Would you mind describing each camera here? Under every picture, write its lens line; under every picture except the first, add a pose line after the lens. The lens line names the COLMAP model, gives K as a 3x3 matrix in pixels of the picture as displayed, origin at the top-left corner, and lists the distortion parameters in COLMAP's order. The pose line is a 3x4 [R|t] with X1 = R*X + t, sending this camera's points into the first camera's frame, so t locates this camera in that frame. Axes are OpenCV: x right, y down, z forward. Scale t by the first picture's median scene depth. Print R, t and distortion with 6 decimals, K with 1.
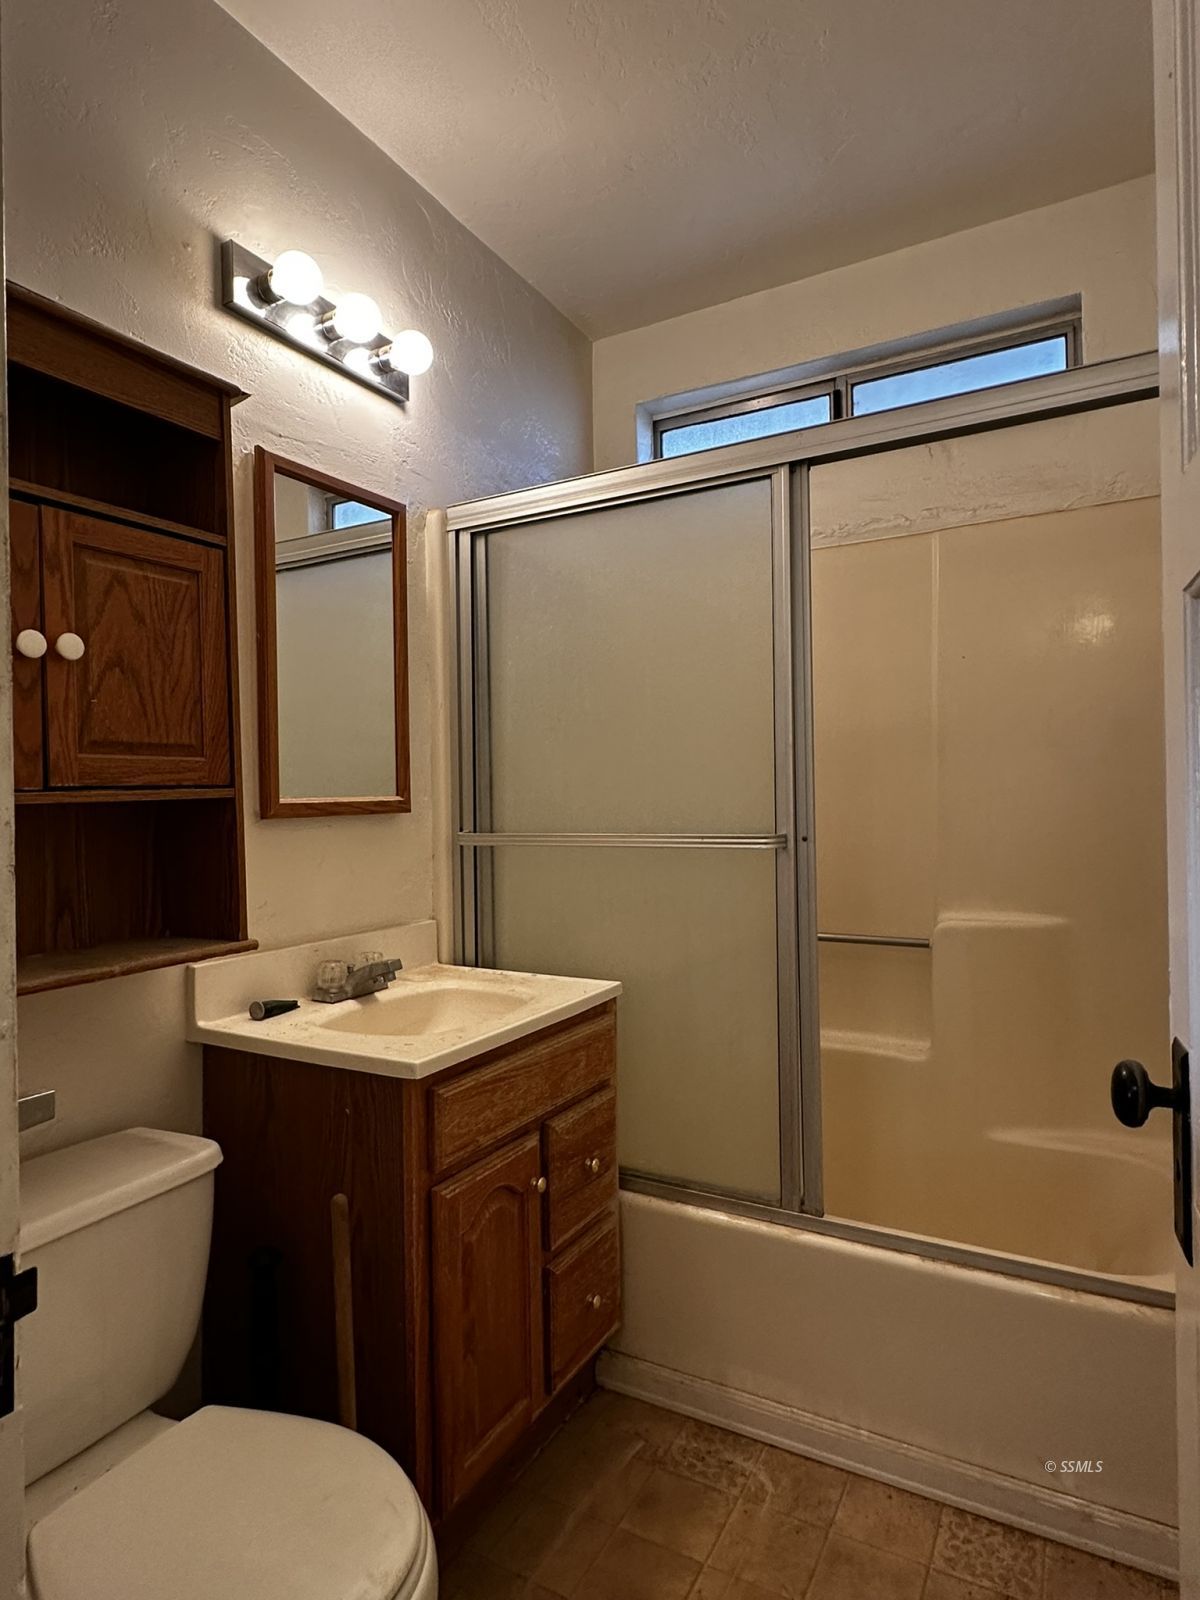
lens RADIAL K [[897.4, 0, 600.0], [0, 897.4, 800.0], [0, 0, 1]] dist [-0.004647, 0.001329]
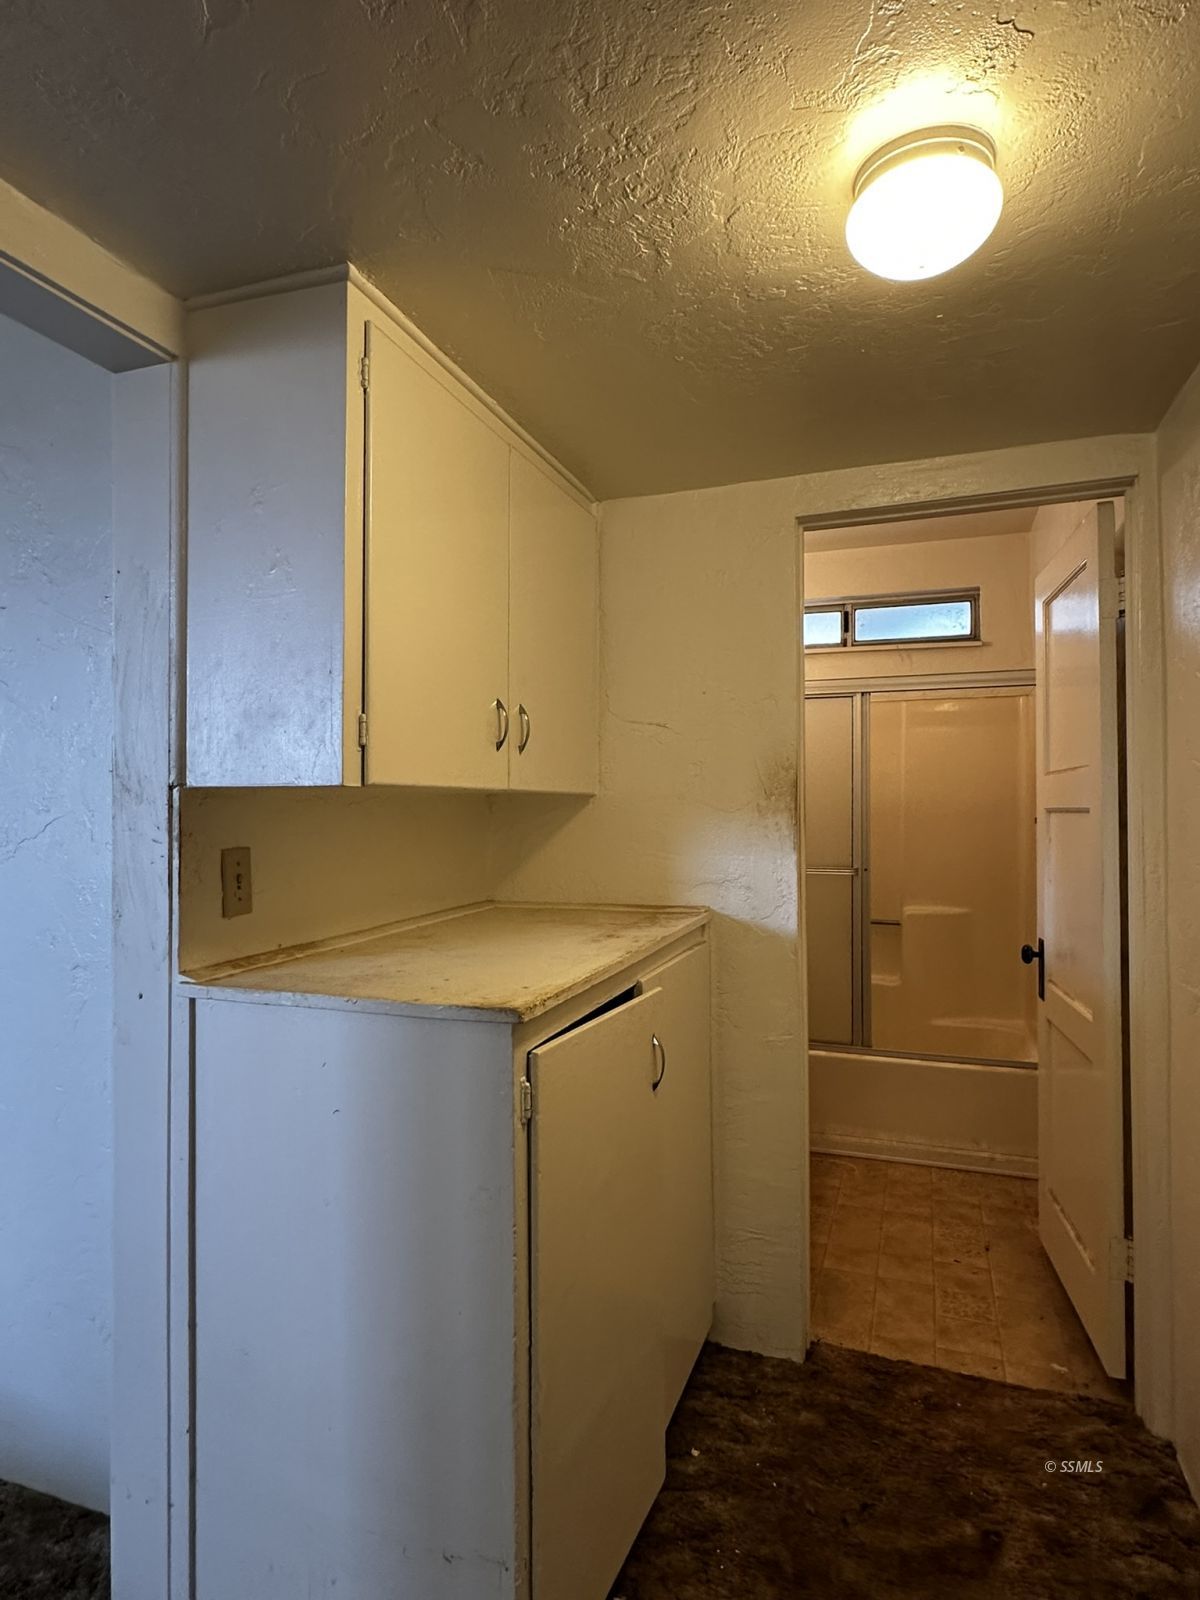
lens RADIAL K [[897.4, 0, 600.0], [0, 897.4, 800.0], [0, 0, 1]] dist [-0.004647, 0.001329]
pose [[0.986237, 0.017248, 0.164438, -0.750255], [-0.016010, 0.999833, -0.008851, -0.093362], [-0.164563, 0.006096, 0.986348, -0.994139]]
